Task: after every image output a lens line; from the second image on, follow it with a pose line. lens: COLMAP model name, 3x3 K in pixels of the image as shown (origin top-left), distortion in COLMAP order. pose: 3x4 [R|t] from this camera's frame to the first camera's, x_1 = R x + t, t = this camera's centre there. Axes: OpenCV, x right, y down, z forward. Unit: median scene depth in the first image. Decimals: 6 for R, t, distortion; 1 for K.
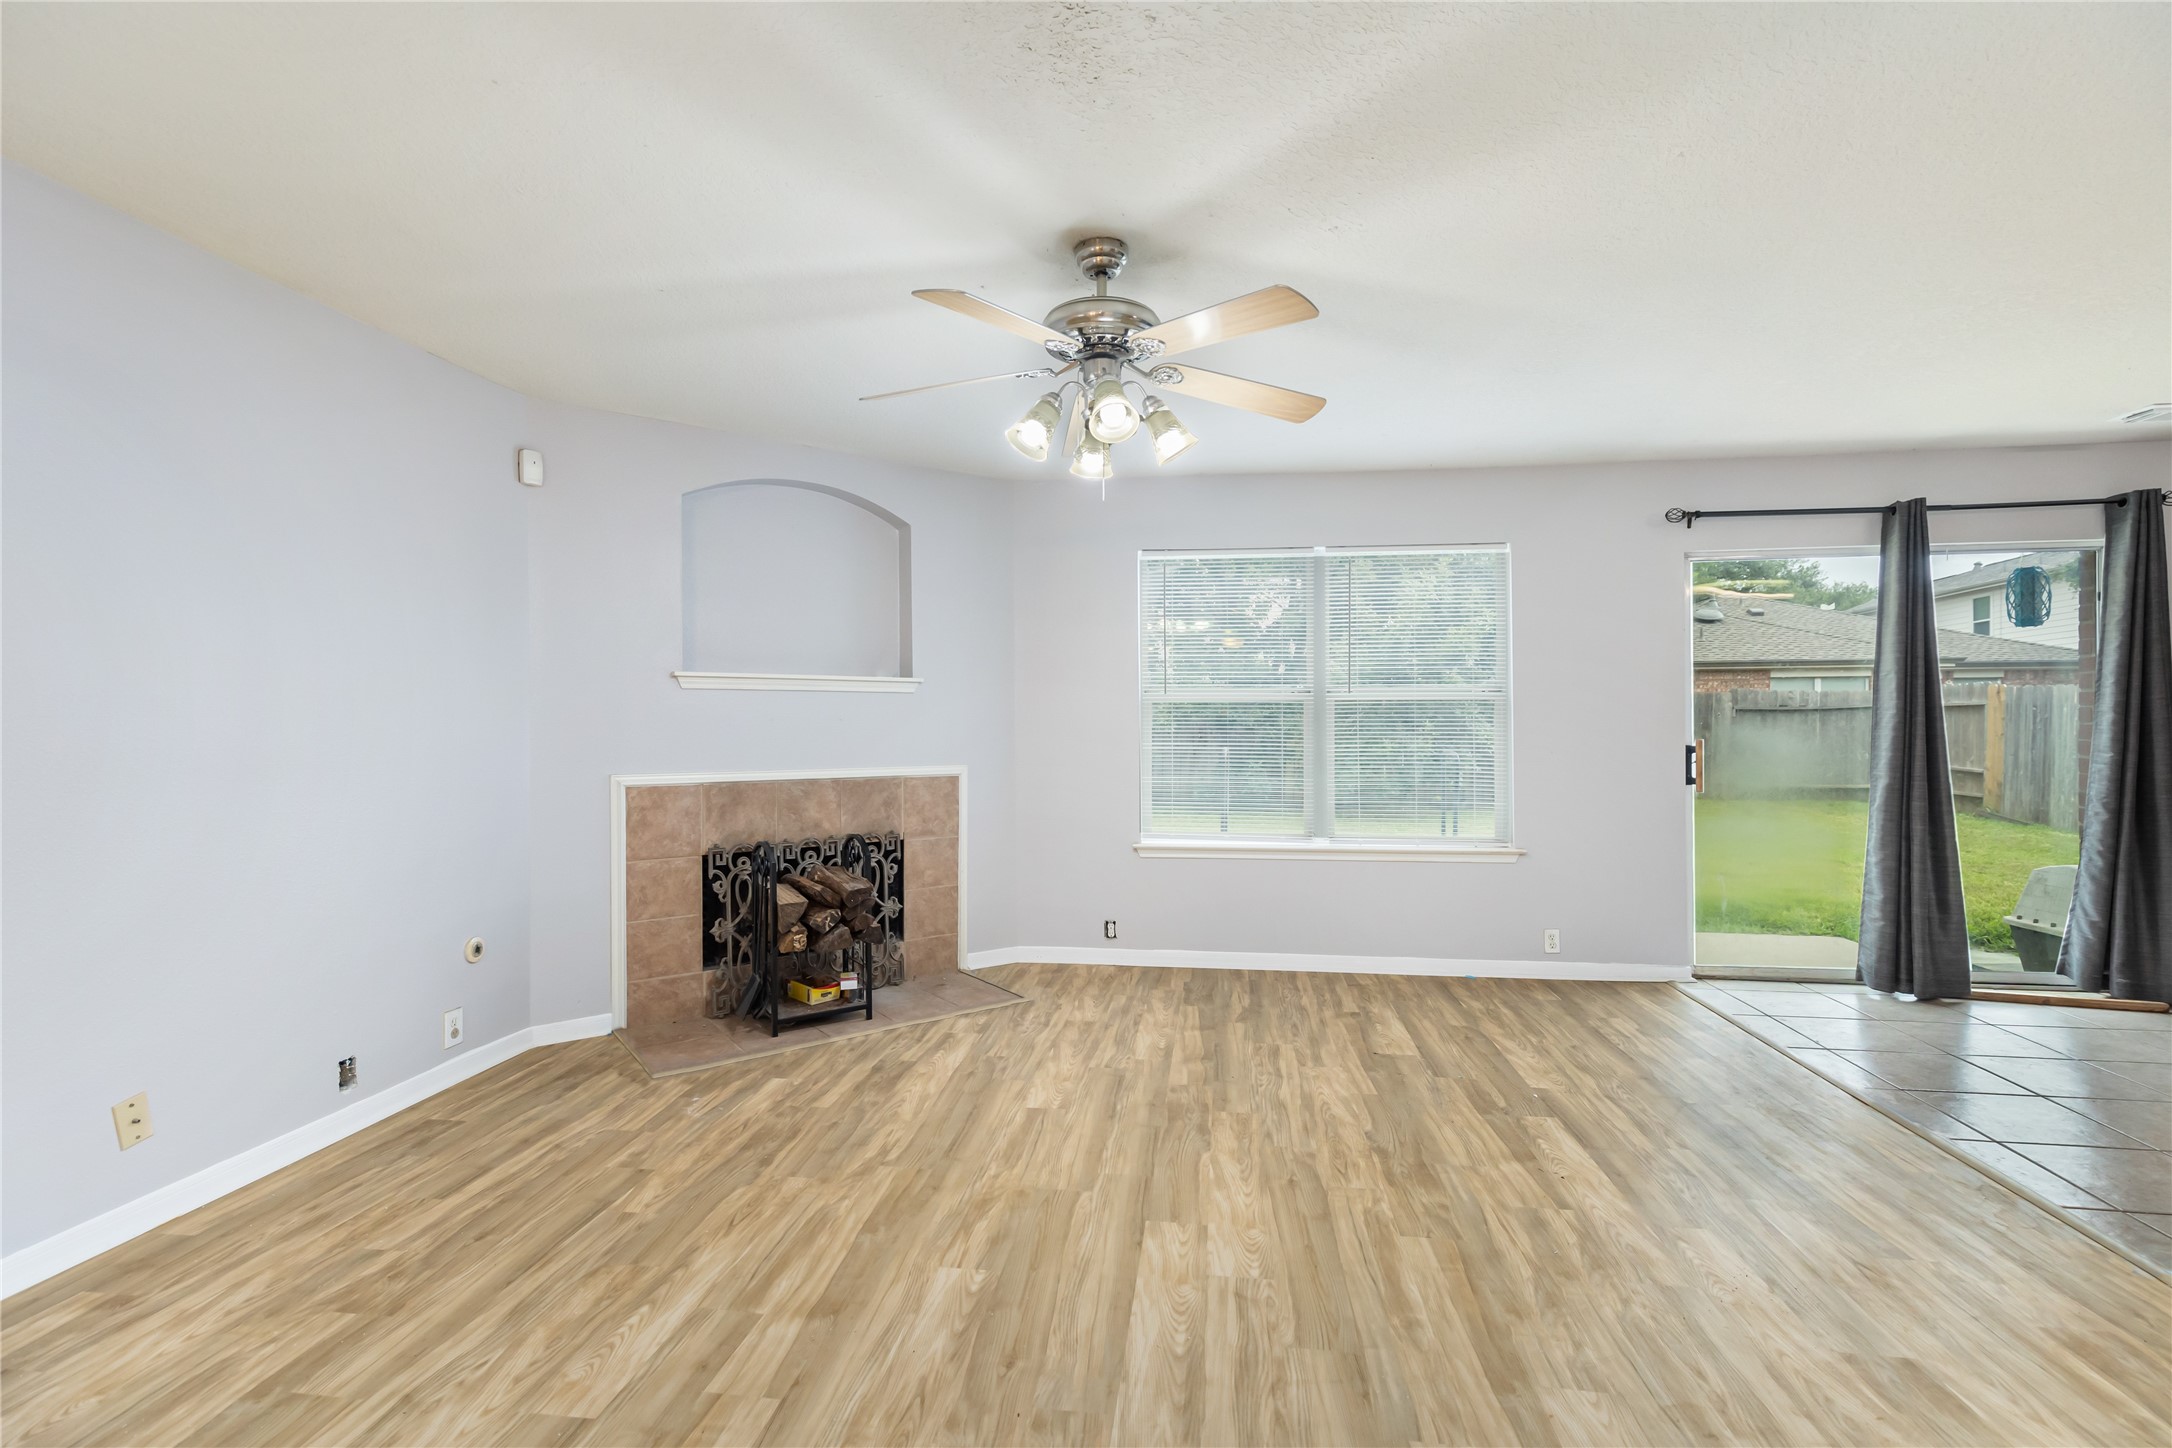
lens RADIAL K [[1015.0, 0, 1086.0], [0, 1015.0, 724.0], [0, 0, 1]] dist [0.001459, 0.001188]
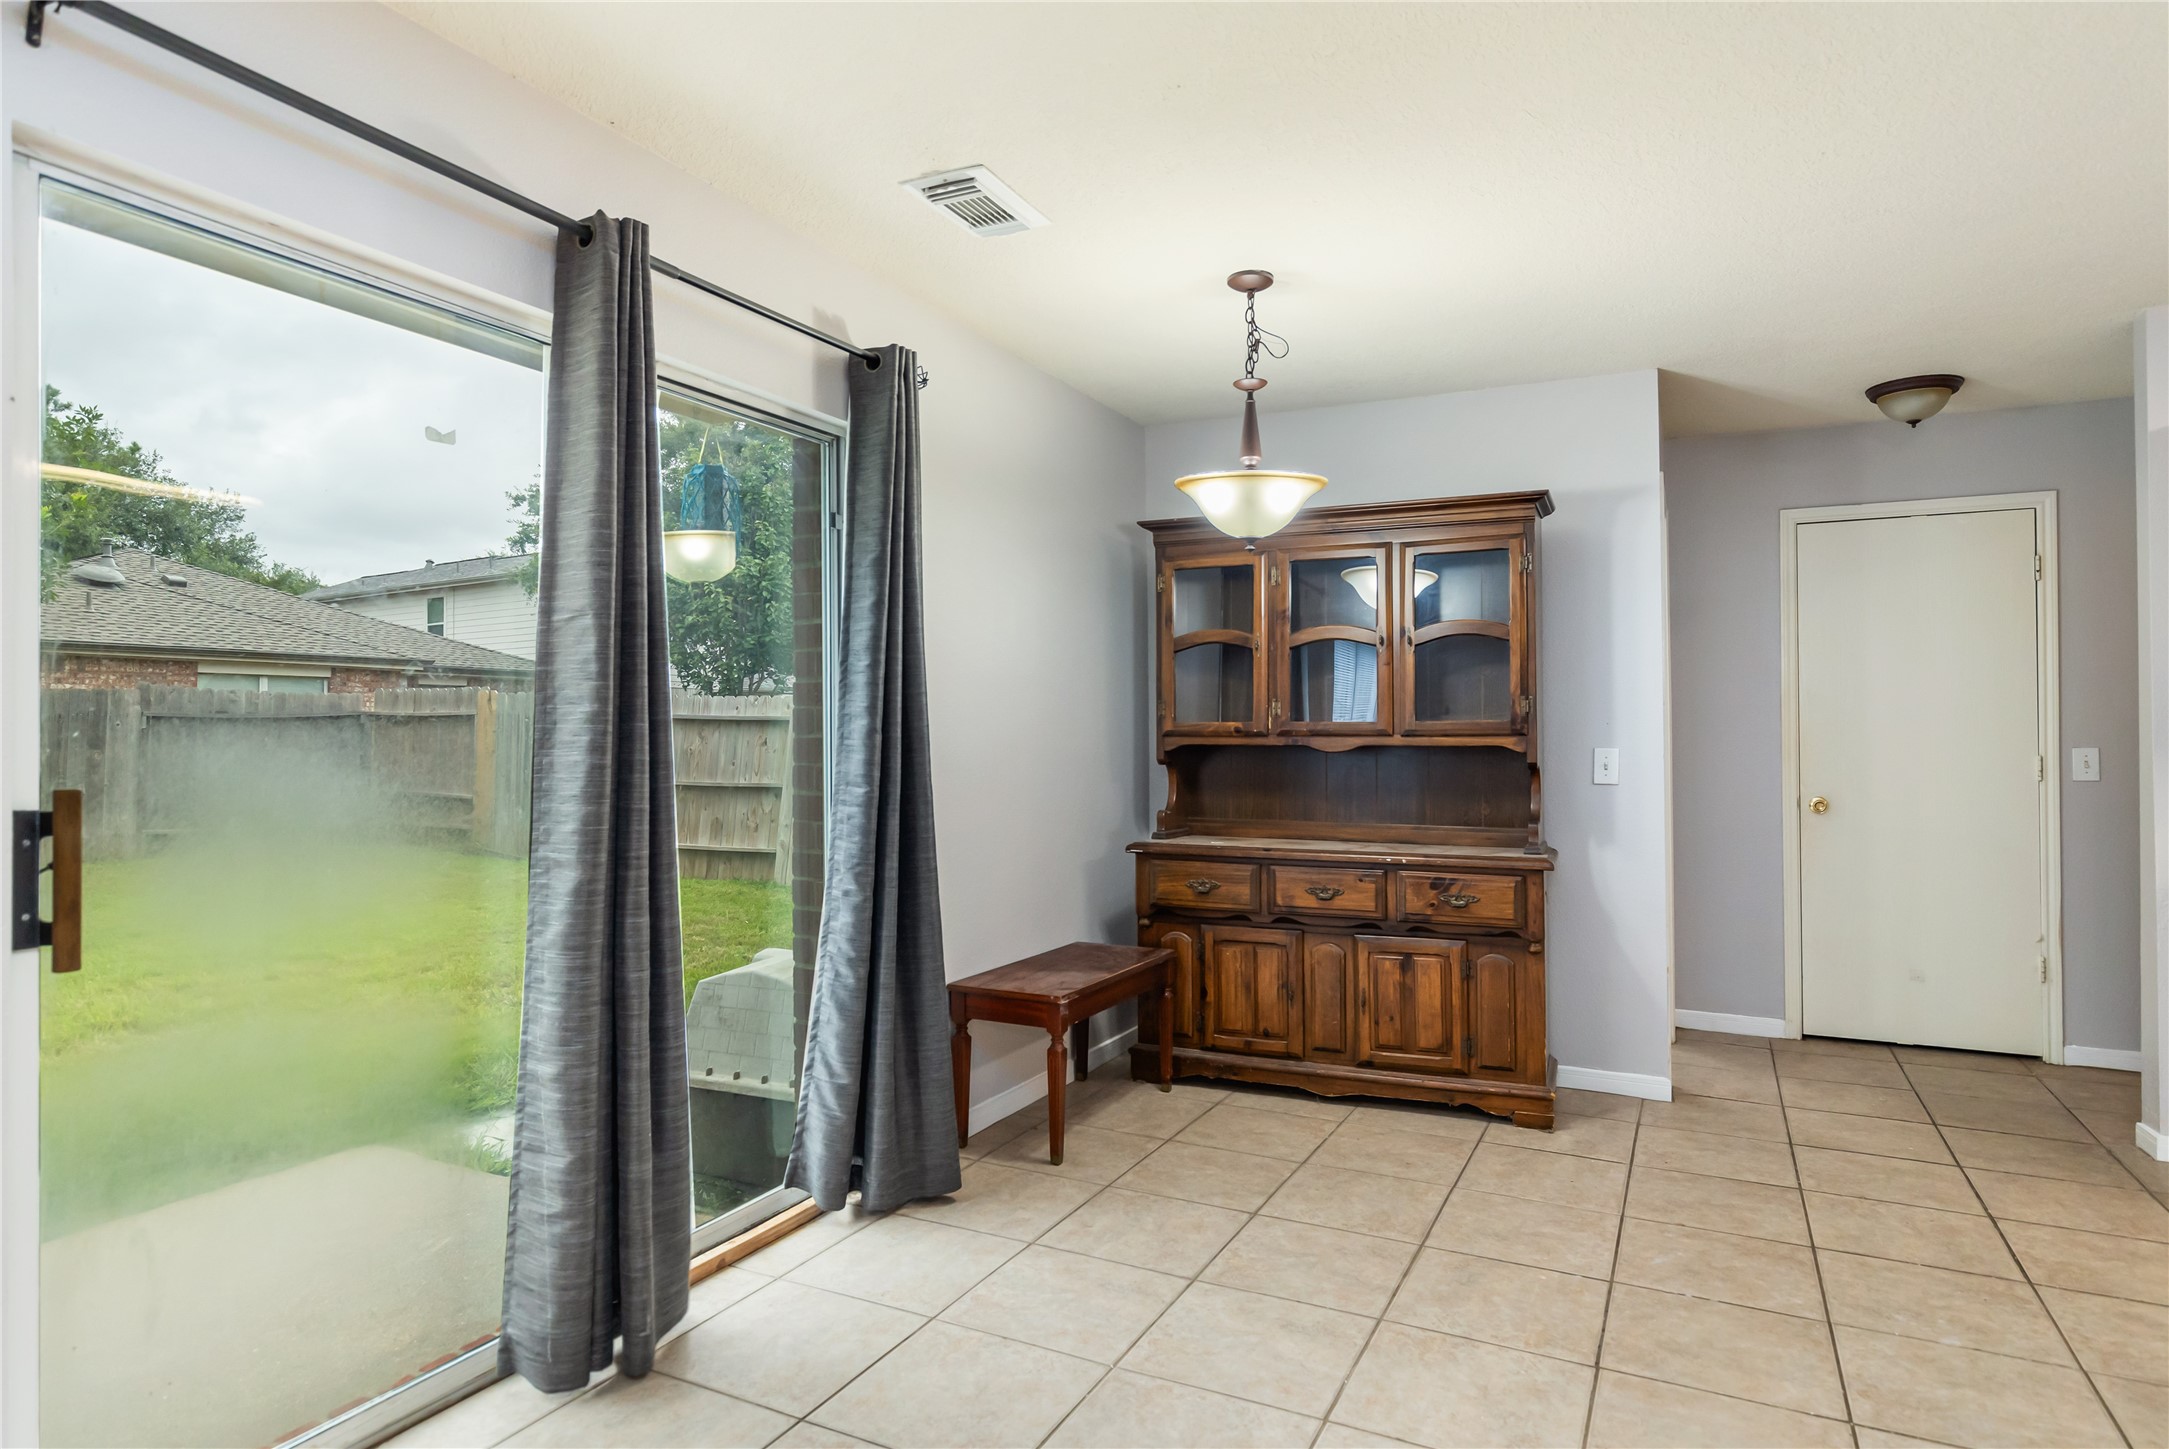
lens RADIAL K [[1199.1, 0, 1079.5], [0, 1199.1, 718.1], [0, 0, 1]] dist [-0.002495, 0.001480]
pose [[0.328597, 0.015736, 0.944339, 0.375783], [0.001370, 0.999852, -0.017138, 0.001248], [-0.944469, 0.006925, 0.328527, 0.616746]]
